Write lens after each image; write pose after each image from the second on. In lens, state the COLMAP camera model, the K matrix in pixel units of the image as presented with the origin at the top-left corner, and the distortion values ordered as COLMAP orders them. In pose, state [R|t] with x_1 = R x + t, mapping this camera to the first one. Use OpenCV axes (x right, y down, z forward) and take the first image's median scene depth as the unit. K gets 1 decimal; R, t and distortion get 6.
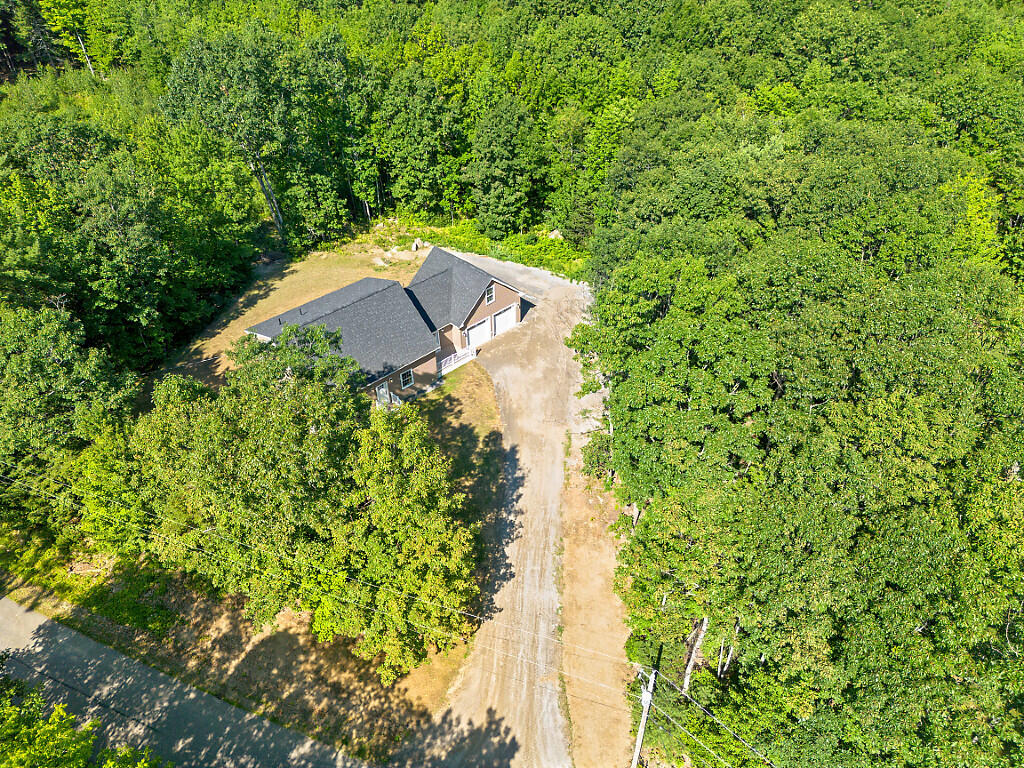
lens RADIAL K [[726.9, 0, 513.3], [0, 726.9, 398.2], [0, 0, 1]] dist [0.056479, -0.000299]
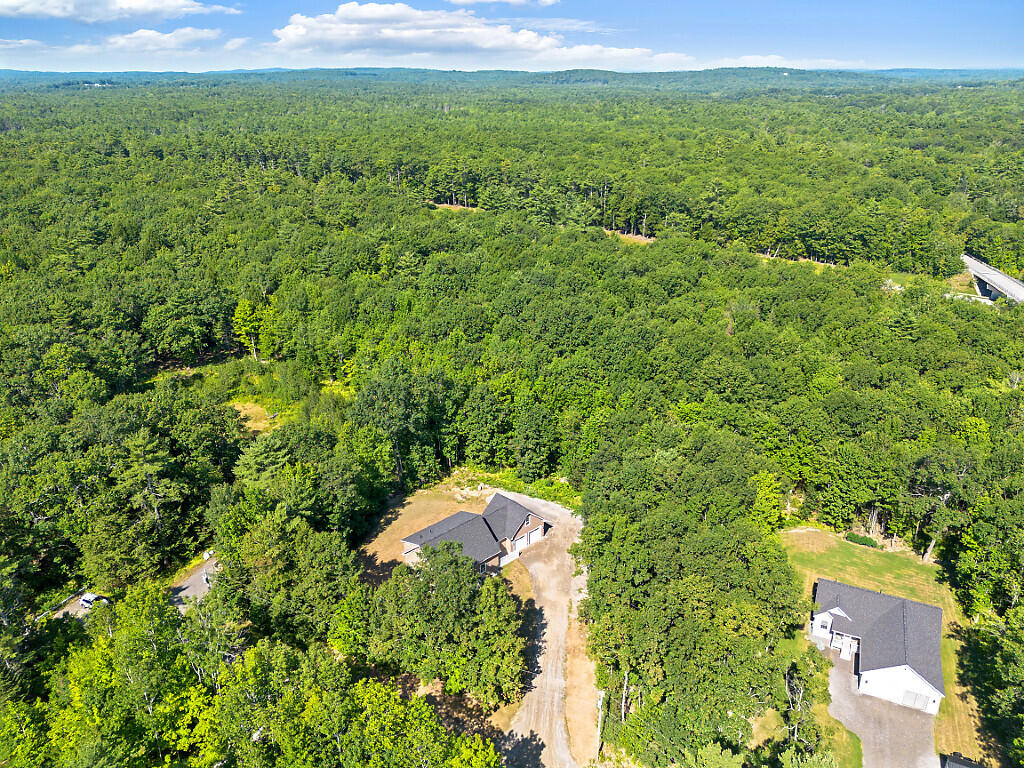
lens RADIAL K [[724.8, 0, 518.9], [0, 724.8, 382.2], [0, 0, 1]] dist [0.037203, -0.003243]
pose [[0.999782, 0.017425, -0.011467, -0.038609], [-0.019985, 0.957655, -0.287225, 0.044619], [0.005977, 0.287392, 0.957794, -0.825680]]
